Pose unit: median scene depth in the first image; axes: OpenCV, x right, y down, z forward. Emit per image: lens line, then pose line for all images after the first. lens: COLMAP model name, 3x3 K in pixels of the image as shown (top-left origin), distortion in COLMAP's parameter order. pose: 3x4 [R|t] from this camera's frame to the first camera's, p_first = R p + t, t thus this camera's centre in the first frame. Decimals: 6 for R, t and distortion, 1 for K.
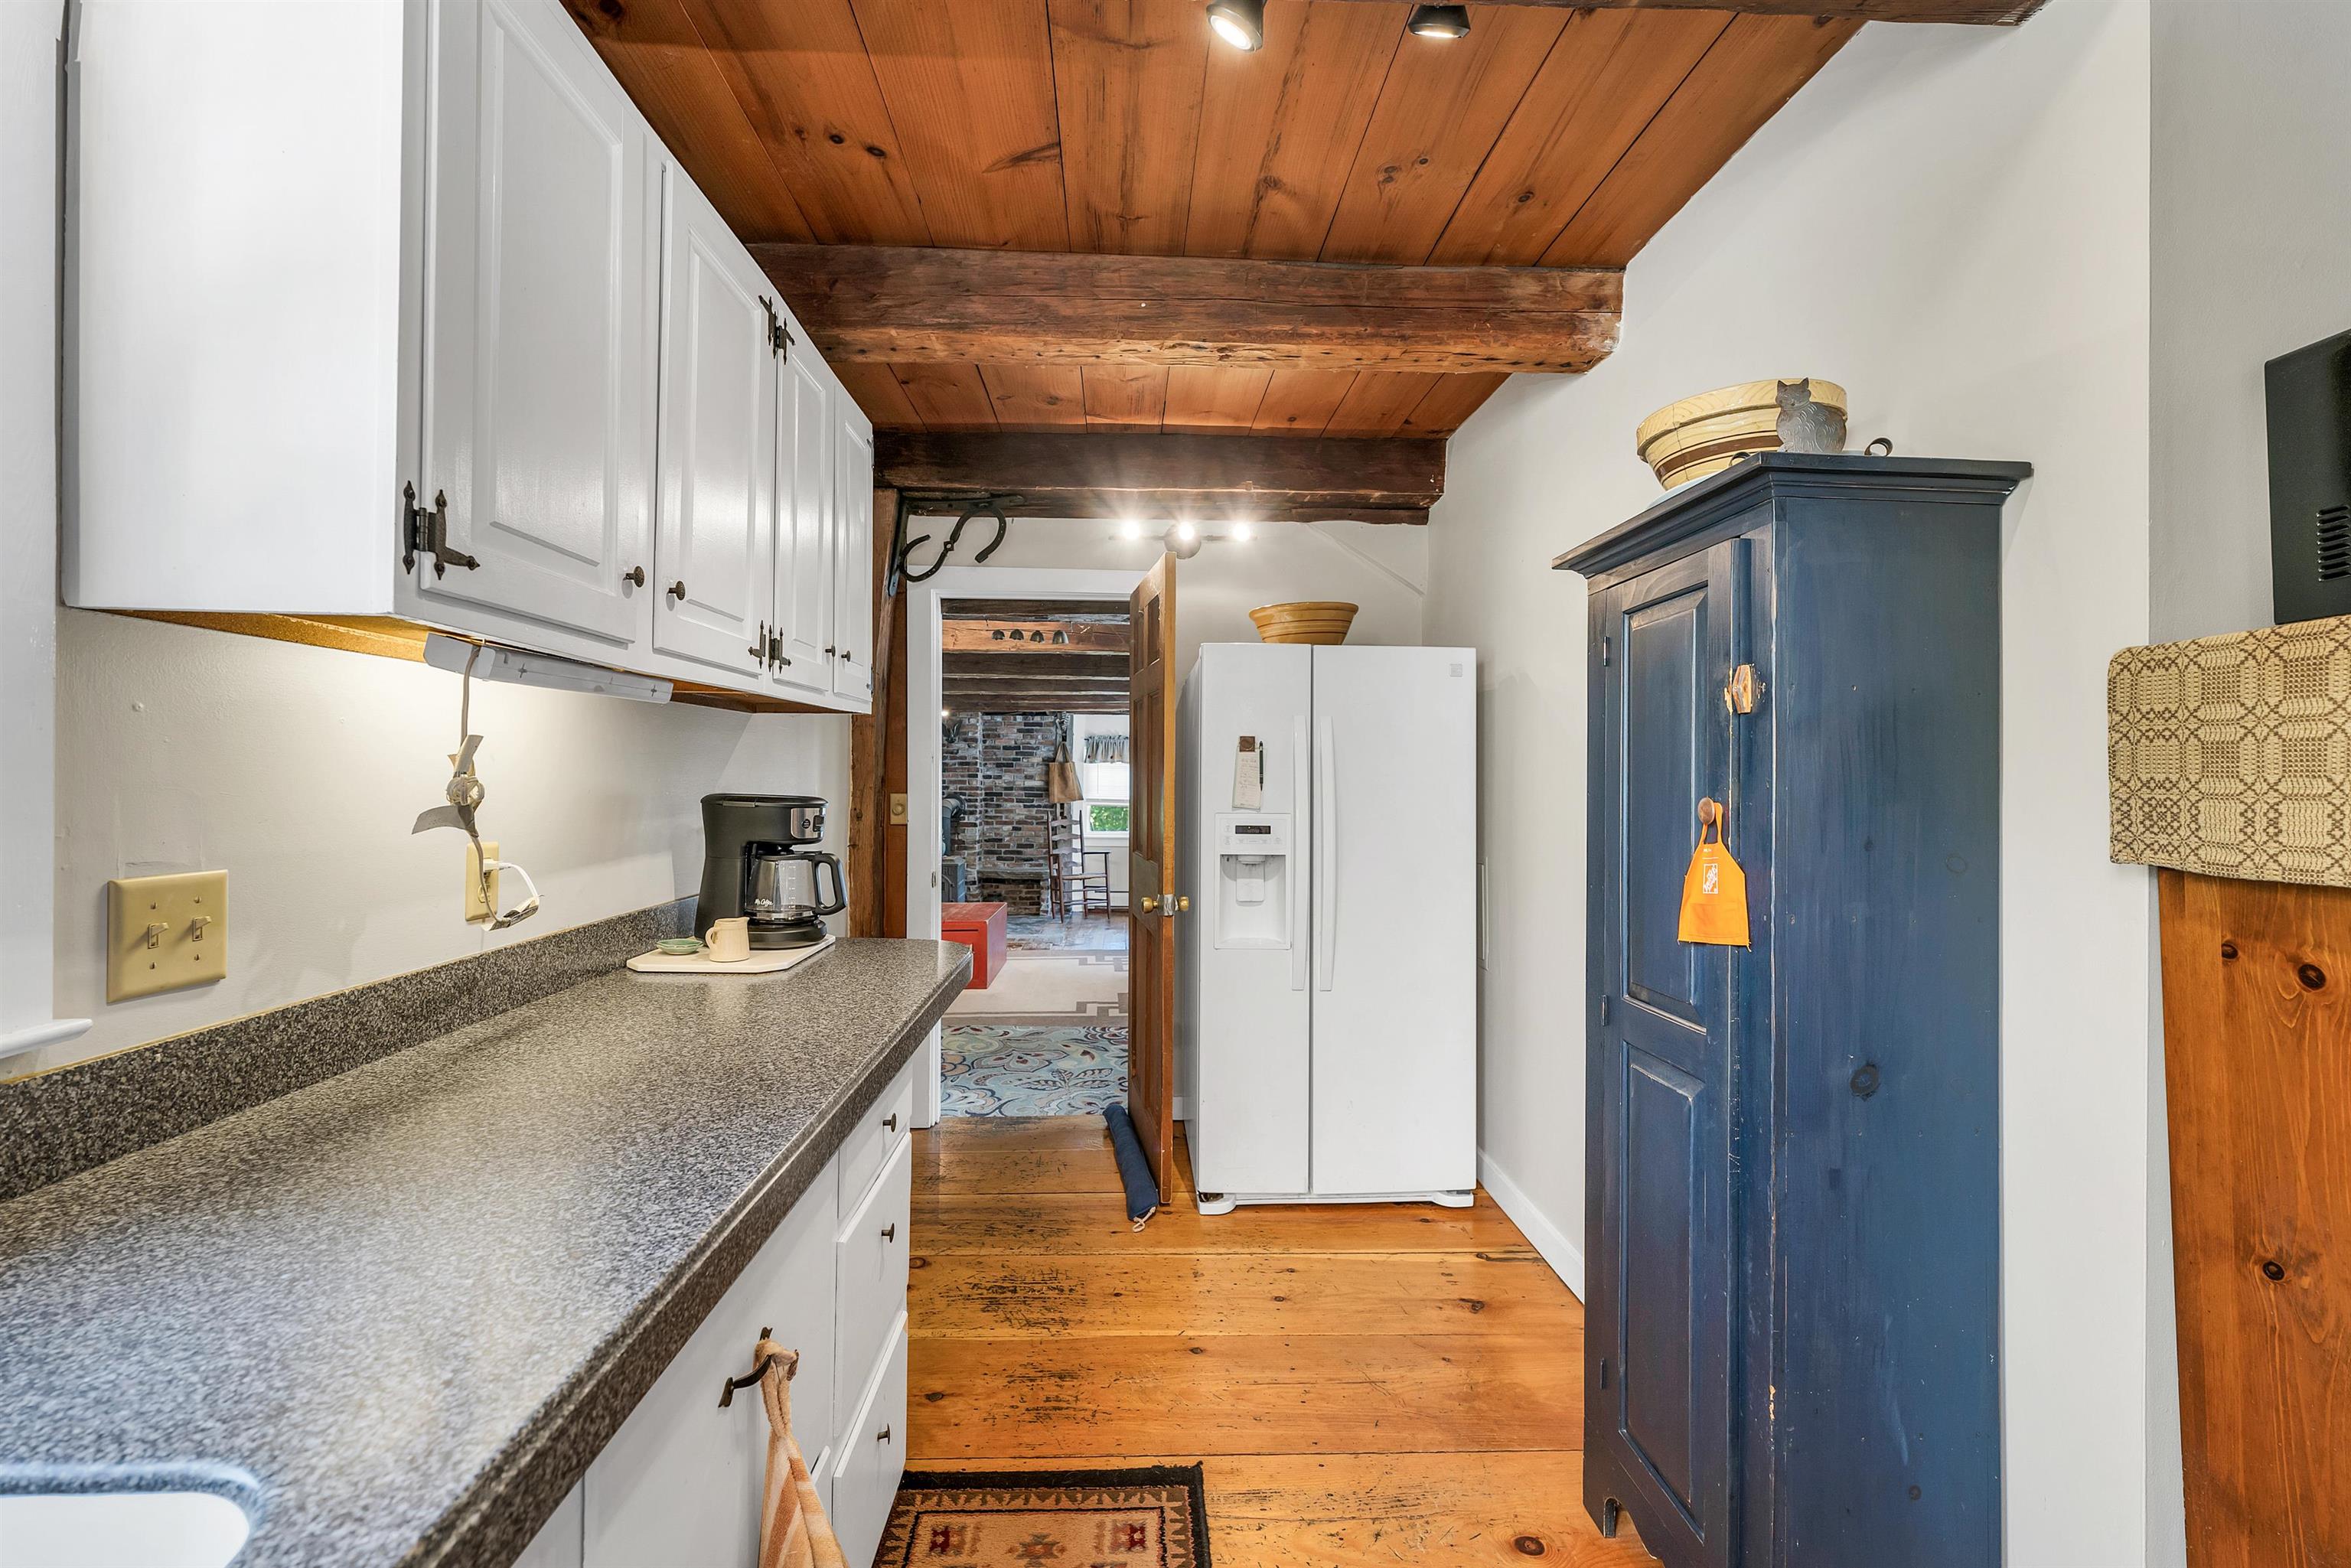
lens RADIAL K [[969.4, 0, 1171.2], [0, 969.4, 776.7], [0, 0, 1]] dist [0.000695, 0.000009]
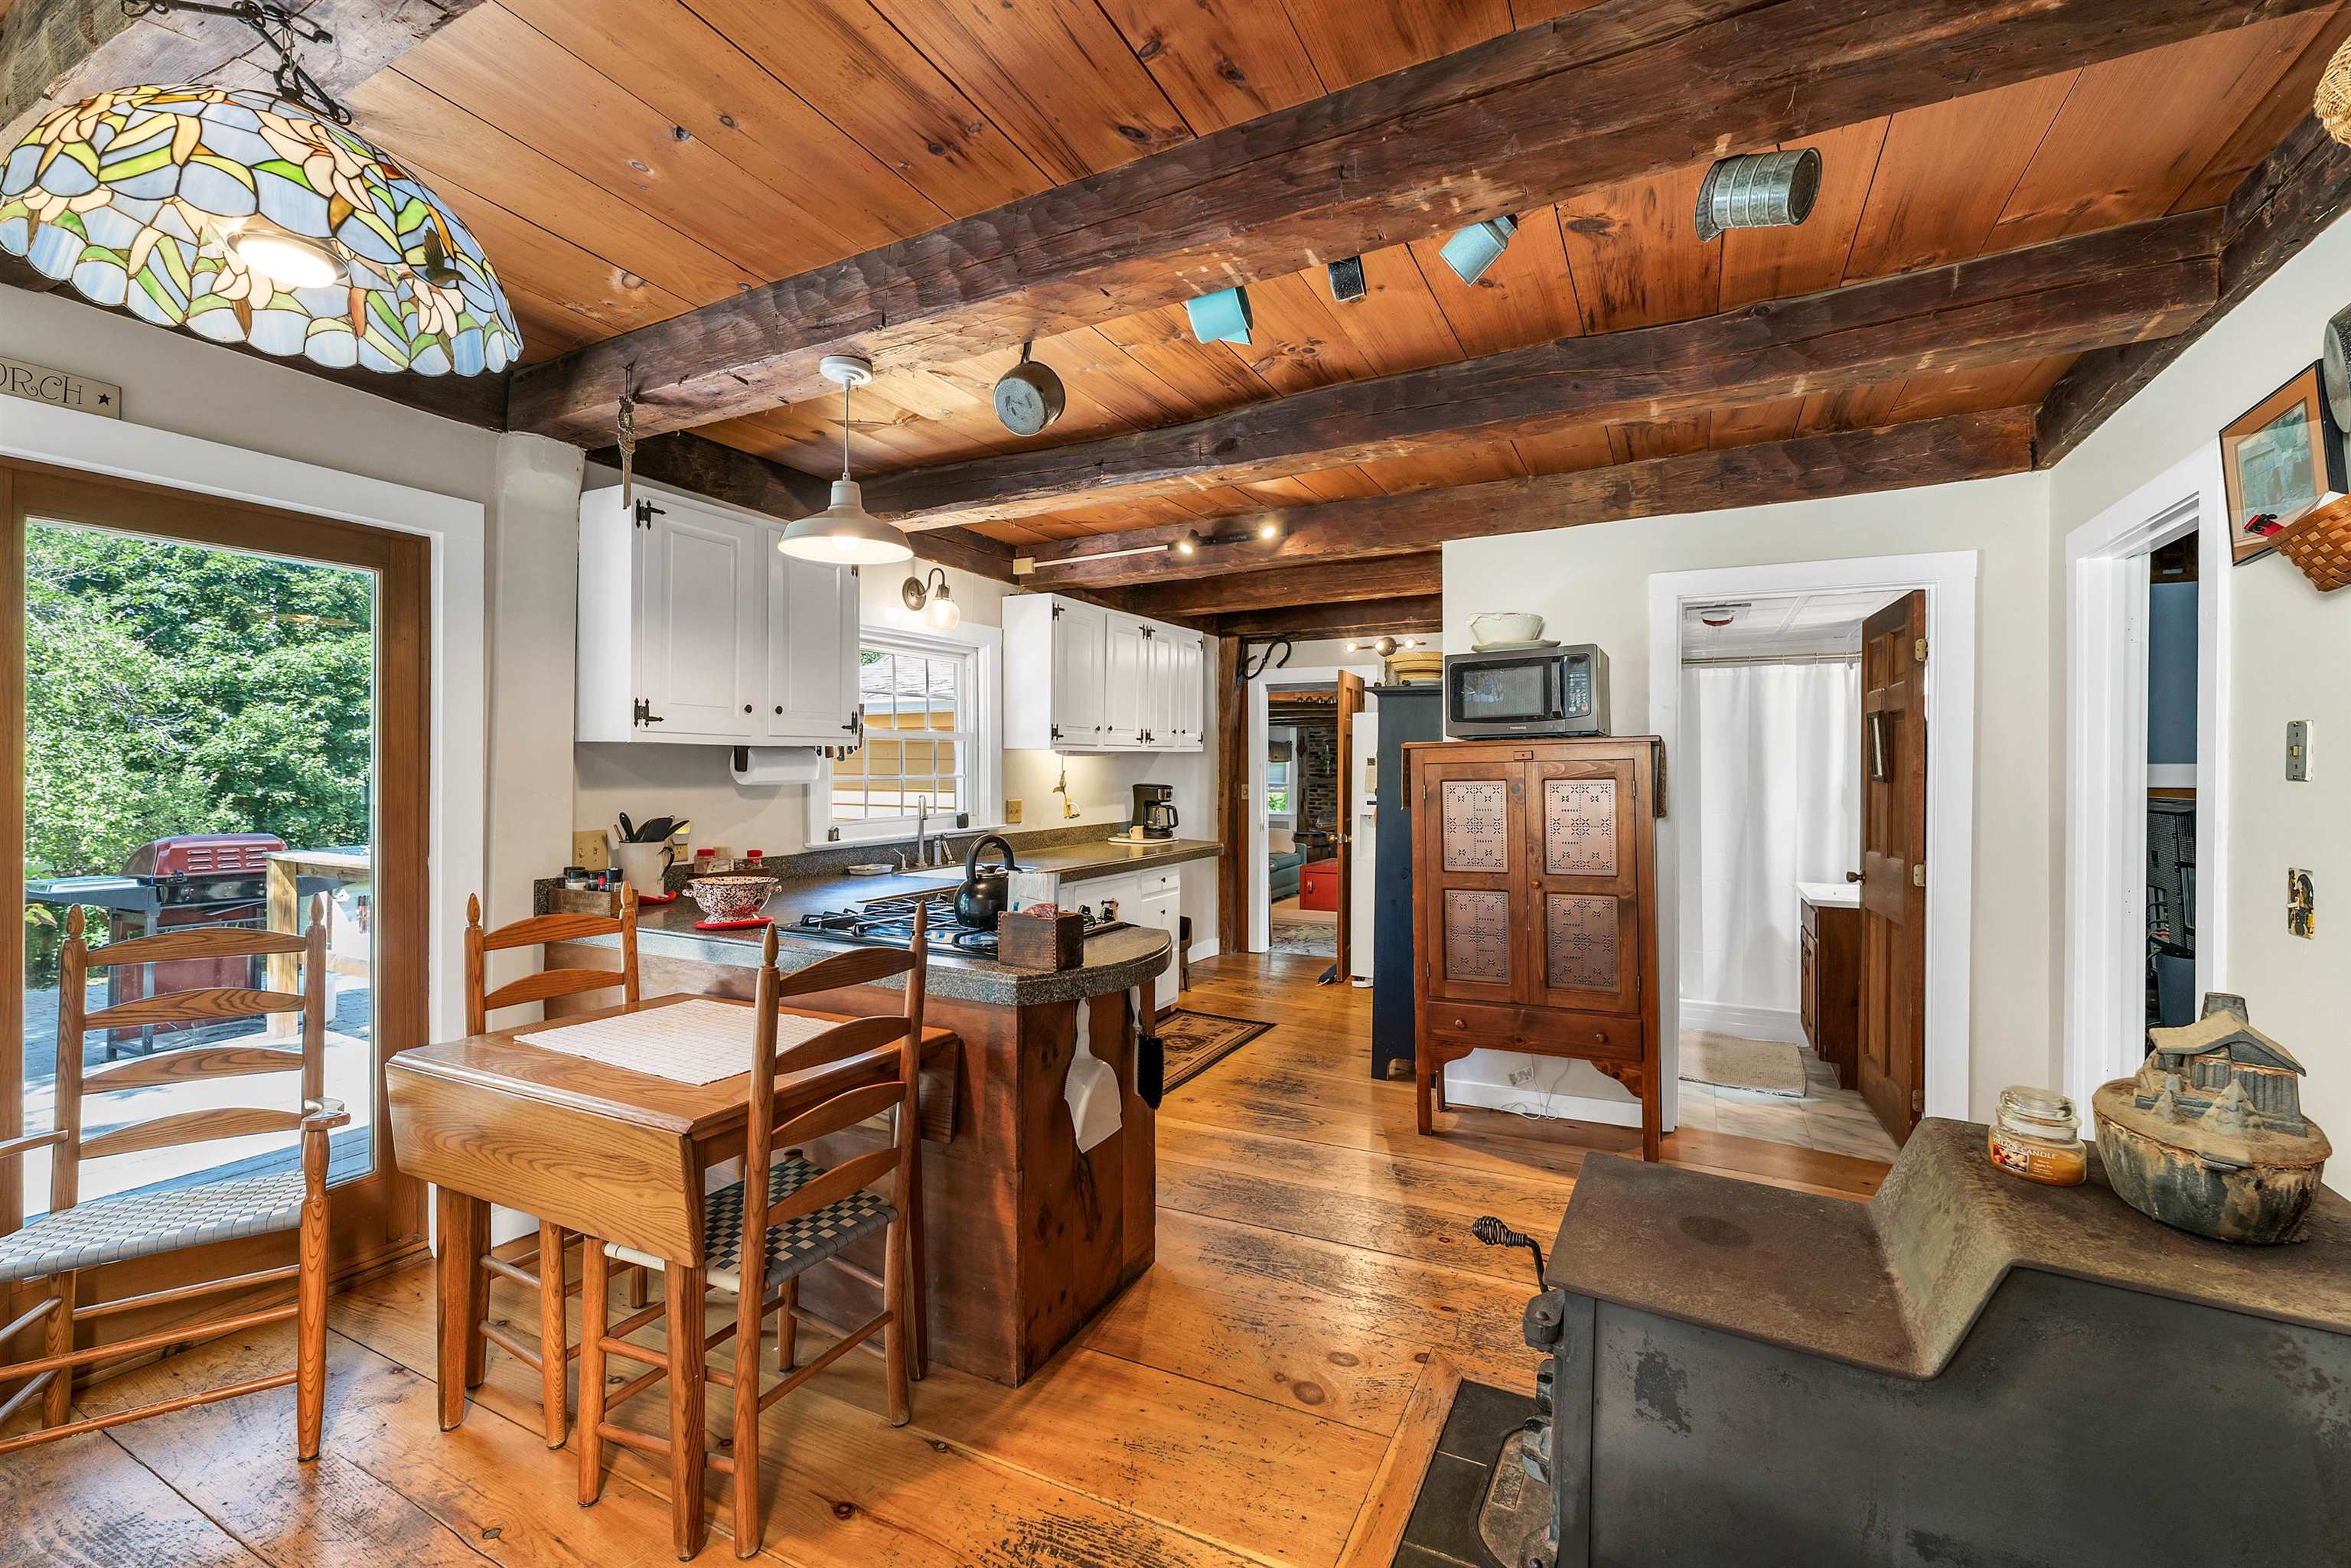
lens RADIAL K [[969.4, 0, 1183.5], [0, 969.4, 779.2], [0, 0, 1]] dist [0.000695, 0.000009]
pose [[0.864656, 0.006750, -0.502319, 1.070892], [0.000563, 0.999896, 0.014407, -0.036865], [0.502364, -0.012740, 0.864562, -1.382984]]
